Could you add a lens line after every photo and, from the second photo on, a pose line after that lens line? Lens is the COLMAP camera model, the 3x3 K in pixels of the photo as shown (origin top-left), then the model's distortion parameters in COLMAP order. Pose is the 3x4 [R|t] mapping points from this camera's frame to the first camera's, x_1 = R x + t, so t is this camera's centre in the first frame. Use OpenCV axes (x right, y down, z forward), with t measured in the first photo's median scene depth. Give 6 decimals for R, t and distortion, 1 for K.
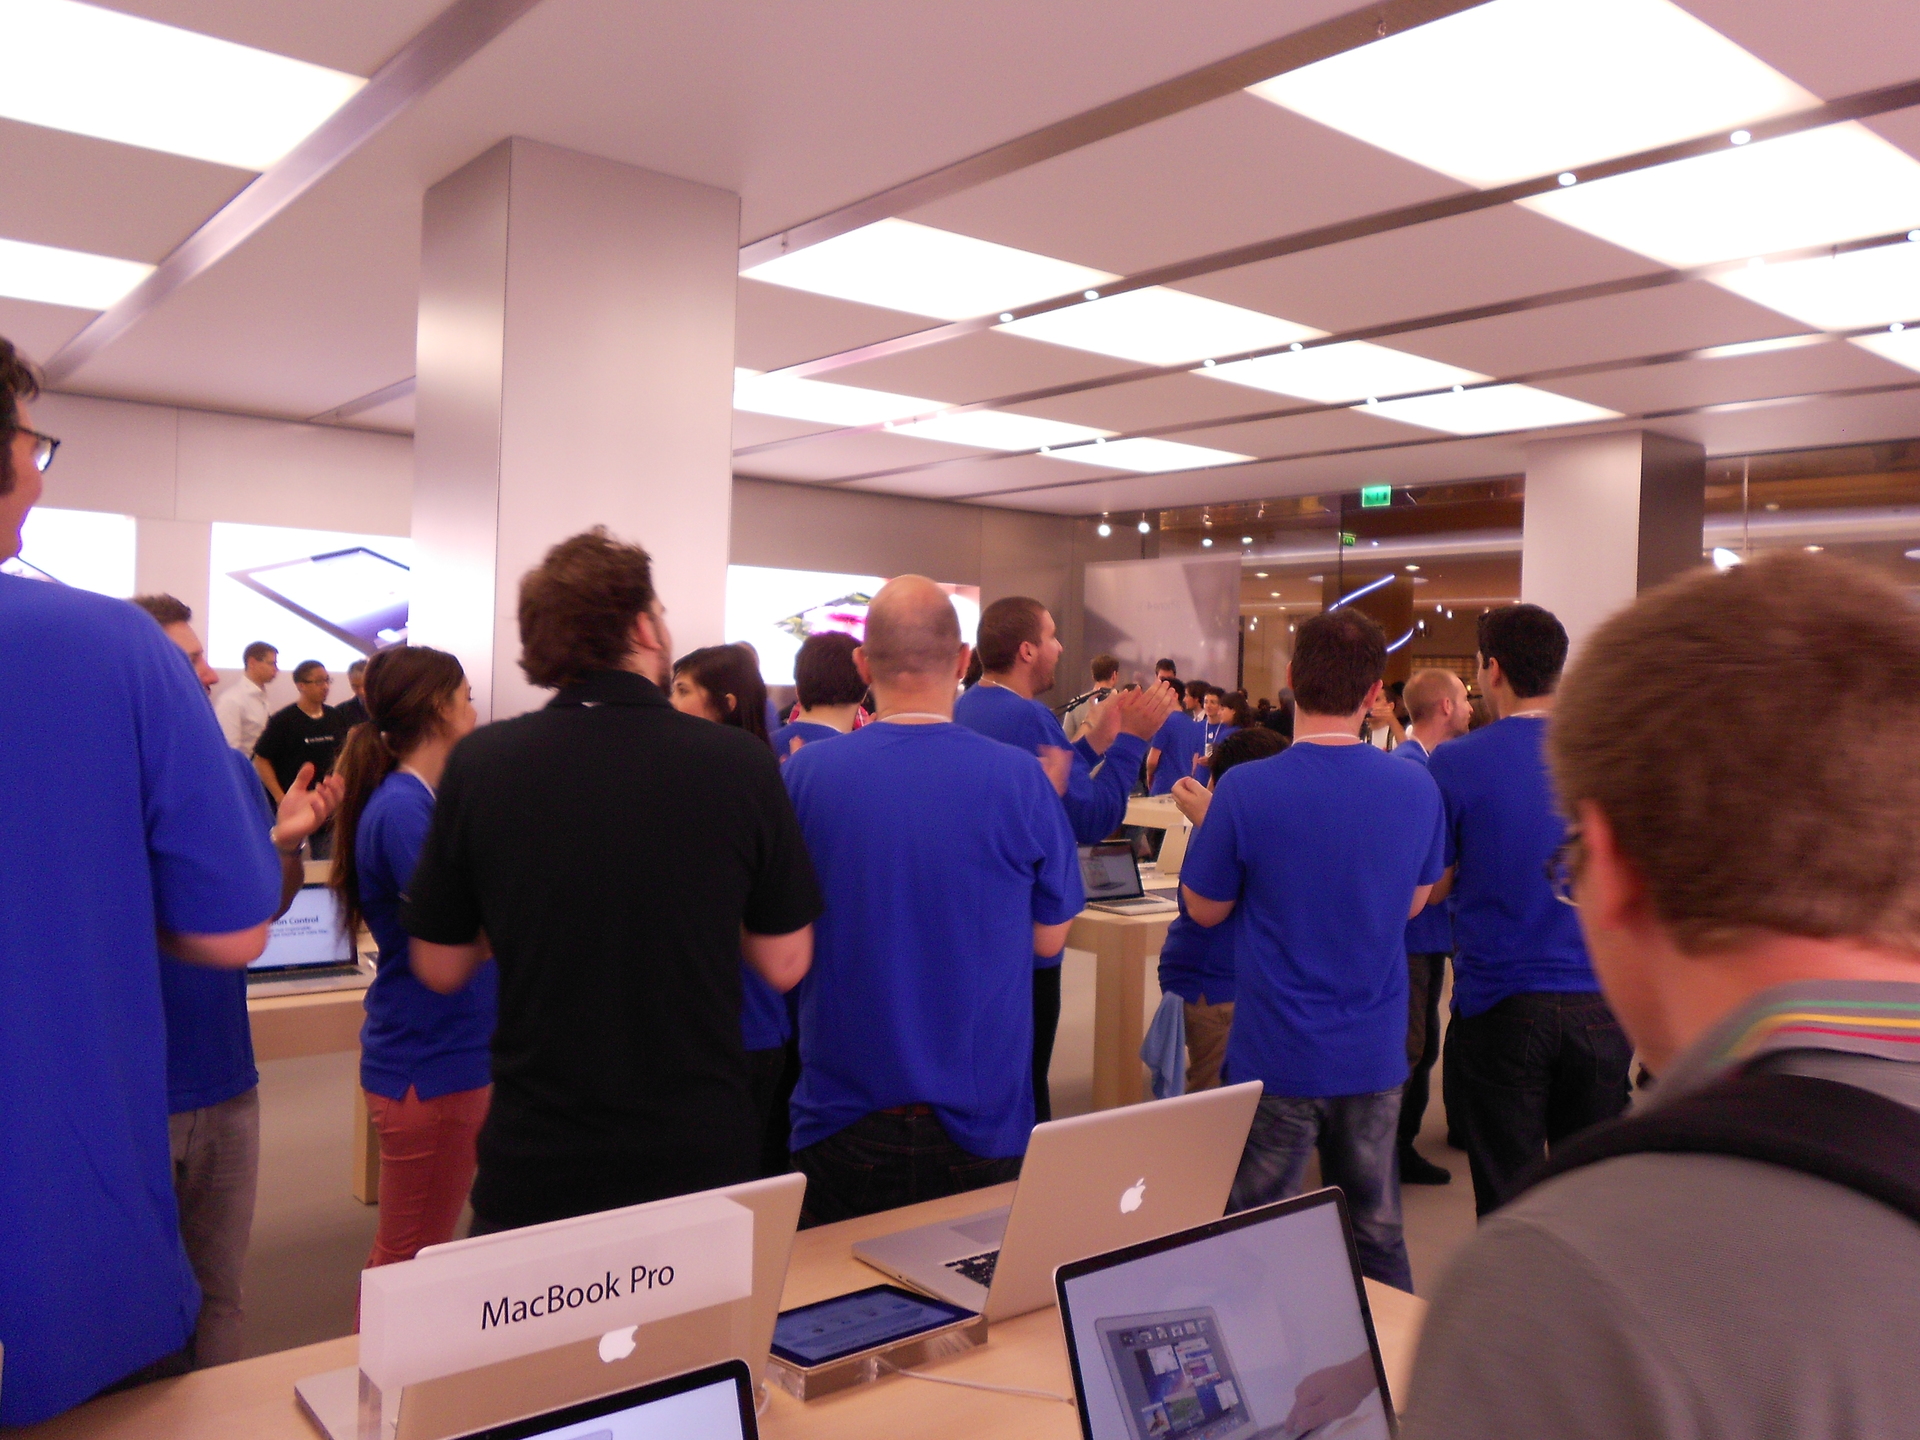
lens RADIAL K [[1630.8, 0, 958.9], [0, 1630.8, 724.4], [0, 0, 1]] dist [0.039610, 0.000493]
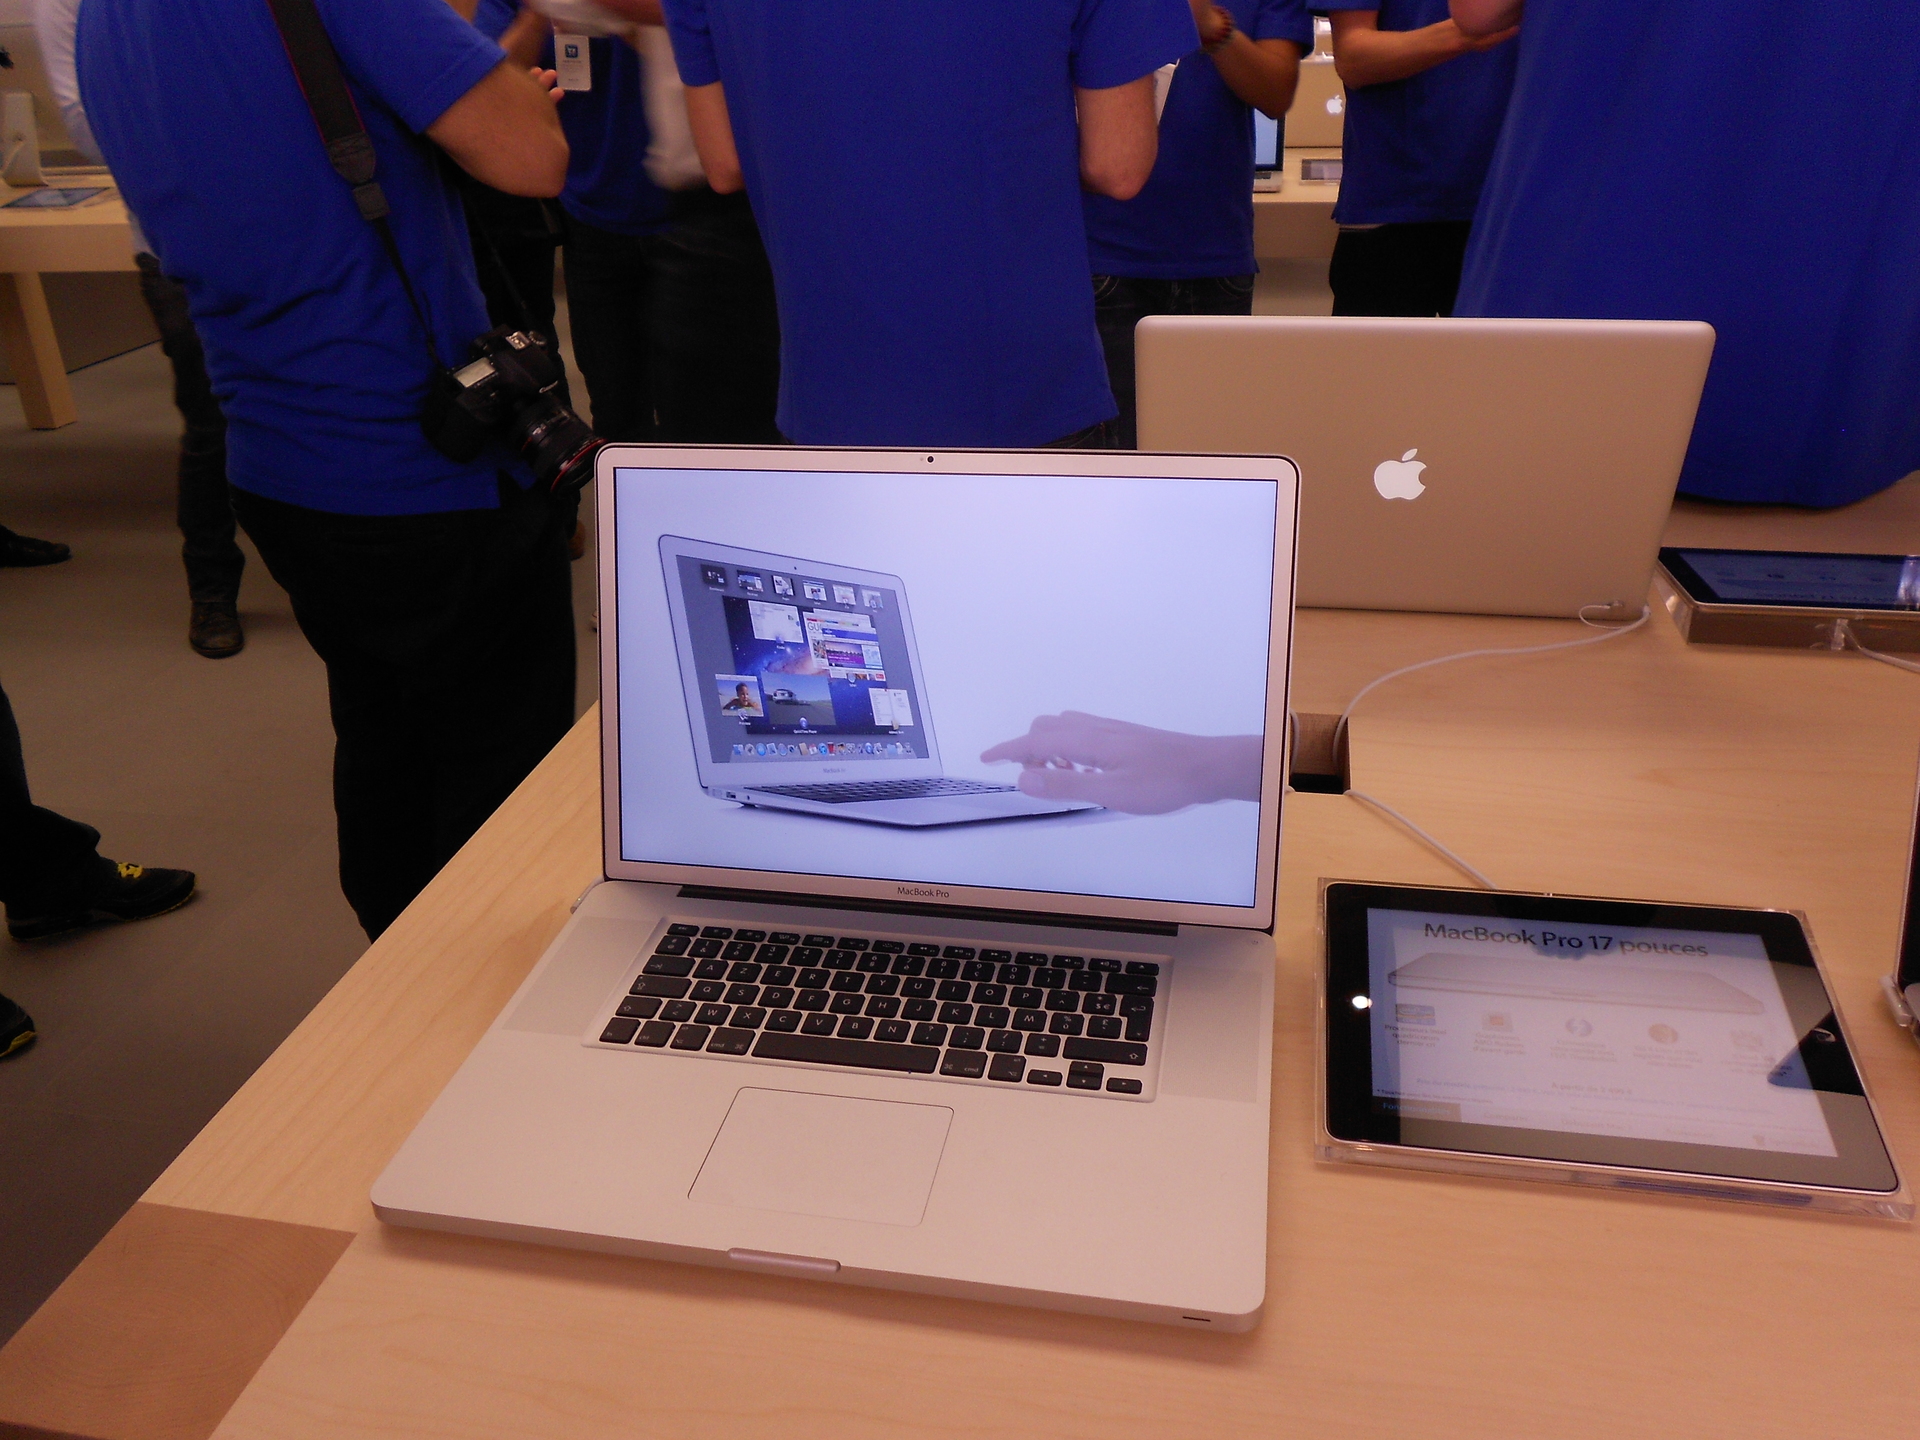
lens RADIAL K [[1630.8, 0, 960.1], [0, 1630.8, 720.0], [0, 0, 1]] dist [0.039610, 0.000493]
pose [[0.635888, 0.296712, -0.712466, 0.639608], [0.028189, 0.913600, 0.405635, 0.157861], [0.771266, -0.278022, 0.572583, 0.663854]]
